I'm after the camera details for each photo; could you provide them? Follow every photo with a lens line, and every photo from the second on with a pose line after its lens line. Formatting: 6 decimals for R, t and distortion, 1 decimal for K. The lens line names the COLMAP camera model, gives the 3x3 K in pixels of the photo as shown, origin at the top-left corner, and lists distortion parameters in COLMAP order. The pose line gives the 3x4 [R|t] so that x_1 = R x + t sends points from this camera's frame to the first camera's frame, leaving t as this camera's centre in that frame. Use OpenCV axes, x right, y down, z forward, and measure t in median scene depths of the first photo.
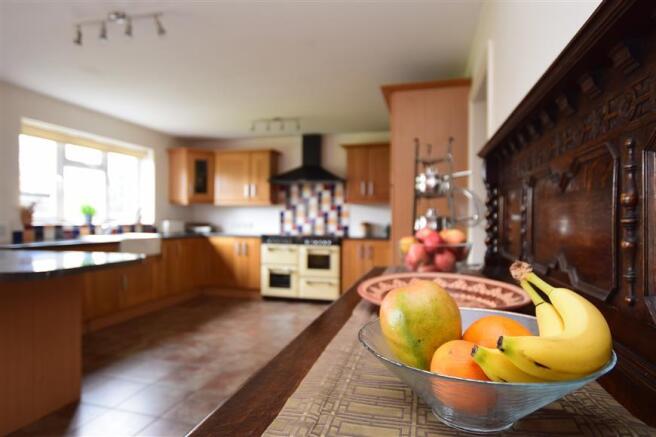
lens RADIAL K [[367.0, 0, 321.6], [0, 367.0, 218.9], [0, 0, 1]] dist [0.016829, -0.000150]
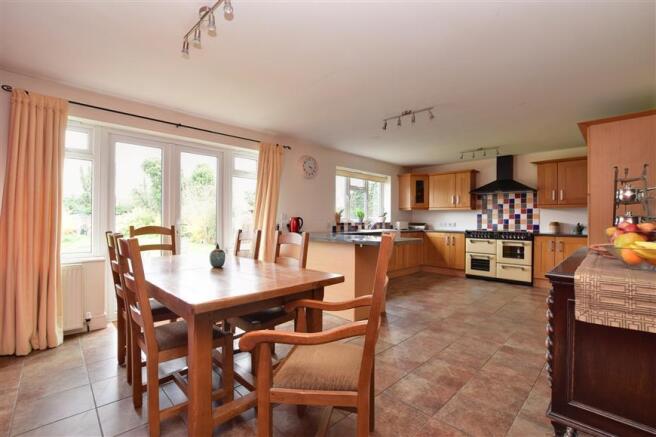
lens RADIAL K [[291.4, 0, 337.0], [0, 291.4, 220.2], [0, 0, 1]] dist [-0.015867, 0.000853]
pose [[0.880683, 0.000171, -0.473706, -0.075983], [-0.001674, 0.999995, -0.002751, 0.006063], [0.473703, 0.003215, 0.880679, -0.233584]]
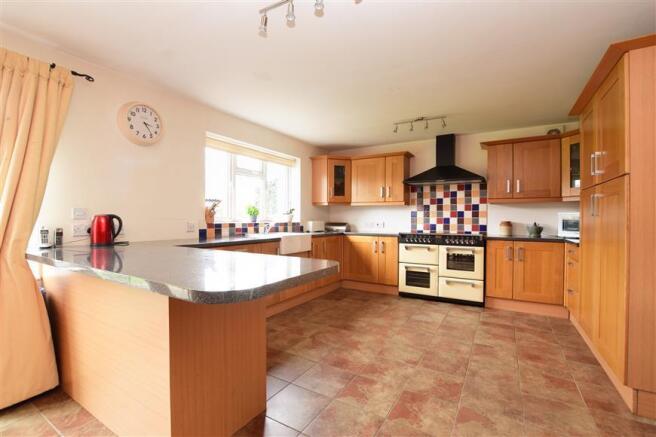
lens RADIAL K [[291.4, 0, 332.8], [0, 291.4, 218.8], [0, 0, 1]] dist [-0.015867, 0.000853]
pose [[0.969160, -0.000974, -0.246429, -0.154273], [0.000871, 0.999999, -0.000529, 0.001233], [0.246430, 0.000298, 0.969161, 0.168251]]
